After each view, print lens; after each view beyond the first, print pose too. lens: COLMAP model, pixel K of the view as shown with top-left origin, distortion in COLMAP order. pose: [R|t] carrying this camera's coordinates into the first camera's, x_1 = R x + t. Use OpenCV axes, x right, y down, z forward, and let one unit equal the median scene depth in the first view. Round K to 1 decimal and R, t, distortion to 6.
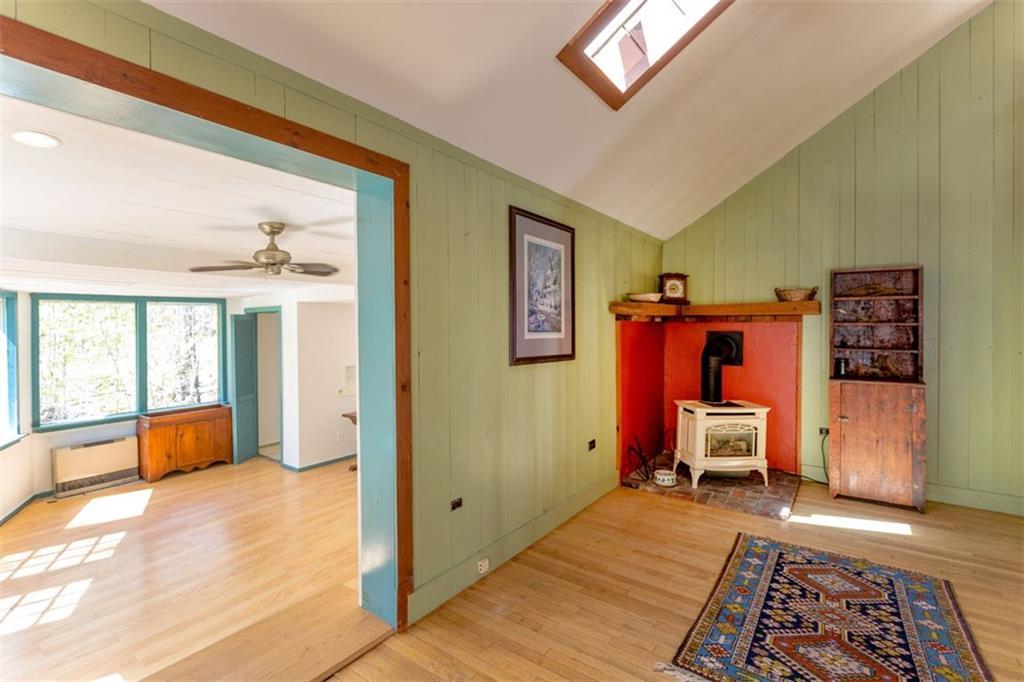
lens RADIAL K [[460.4, 0, 505.4], [0, 460.4, 333.3], [0, 0, 1]] dist [-0.007930, -0.000283]
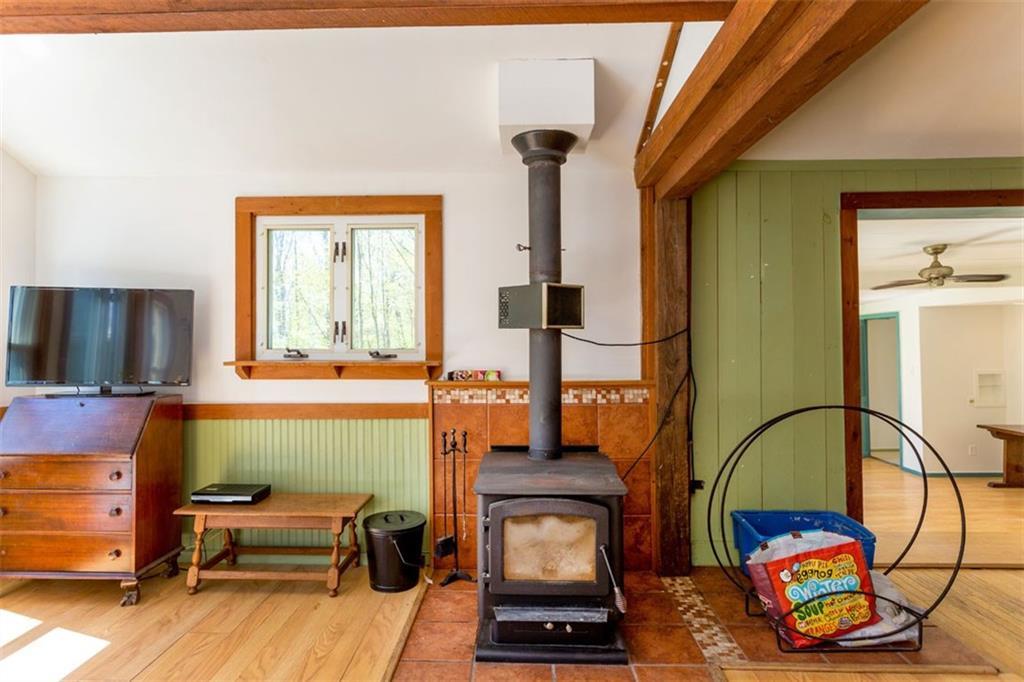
lens RADIAL K [[552.5, 0, 506.5], [0, 552.5, 340.8], [0, 0, 1]] dist [0.005772, 0.000746]
pose [[0.560165, -0.012694, -0.828284, 0.069879], [0.002597, 0.999905, -0.013568, 0.030382], [0.828377, 0.005449, 0.560145, -0.659826]]
